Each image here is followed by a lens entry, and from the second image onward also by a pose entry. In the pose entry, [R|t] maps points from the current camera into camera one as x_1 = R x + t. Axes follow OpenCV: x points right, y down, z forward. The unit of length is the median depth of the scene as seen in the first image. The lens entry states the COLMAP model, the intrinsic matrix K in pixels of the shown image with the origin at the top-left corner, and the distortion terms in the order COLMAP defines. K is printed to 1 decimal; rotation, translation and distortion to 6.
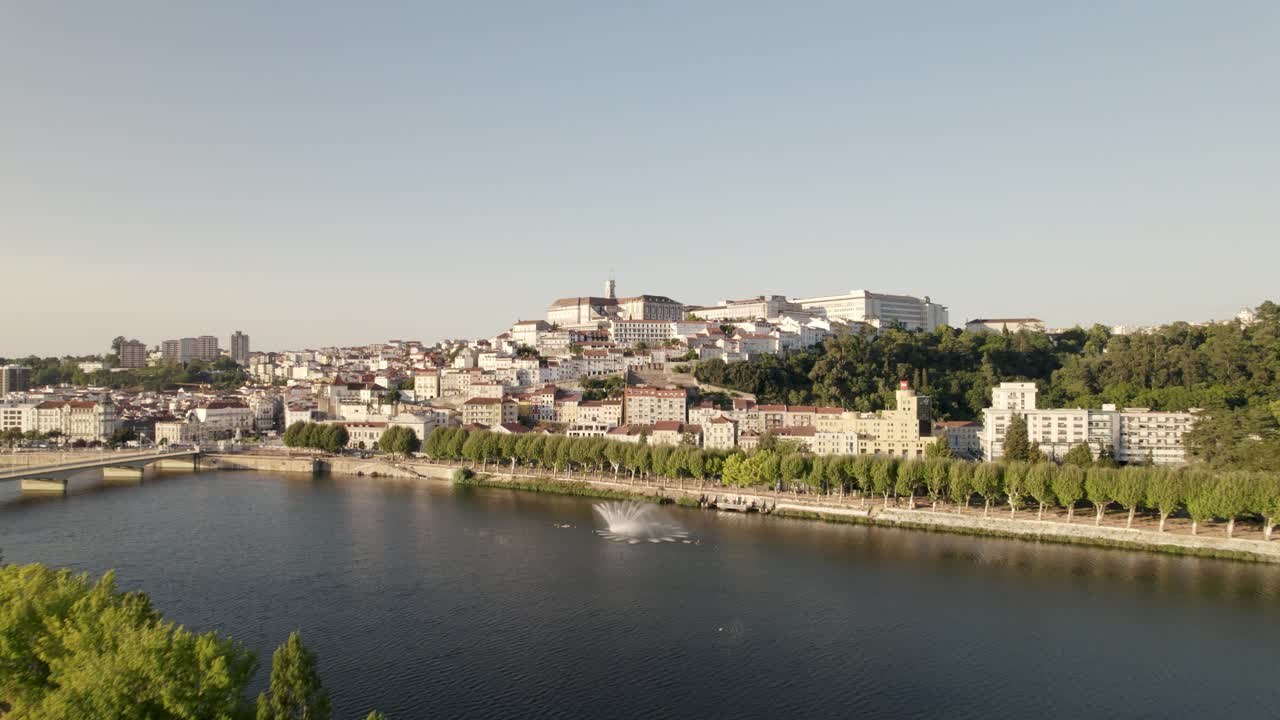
lens RADIAL K [[803.4, 0, 646.8], [0, 803.4, 361.8], [0, 0, 1]] dist [-0.112082, 0.092131]
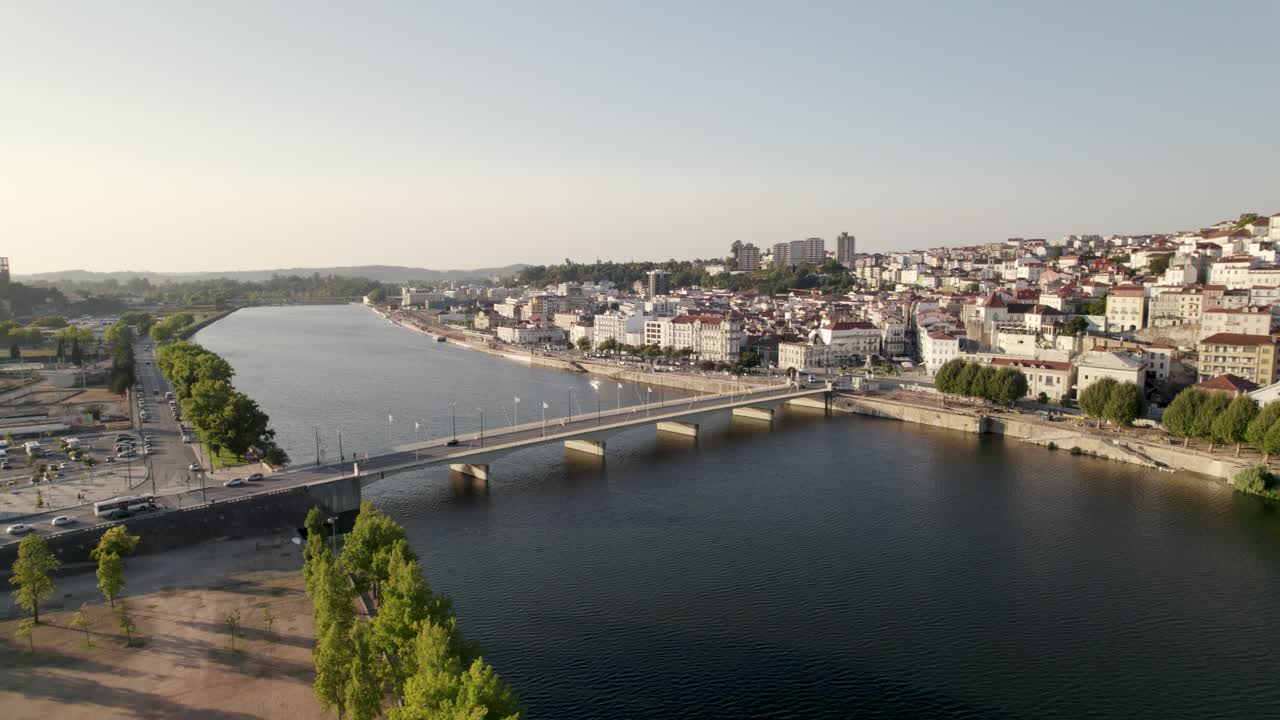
lens RADIAL K [[803.4, 0, 646.8], [0, 803.4, 361.8], [0, 0, 1]] dist [-0.112082, 0.092131]
pose [[0.762871, 0.068609, -0.642900, -0.153704], [0.016352, 0.991988, 0.125266, -0.017885], [0.646344, -0.106075, 0.755637, 0.205079]]
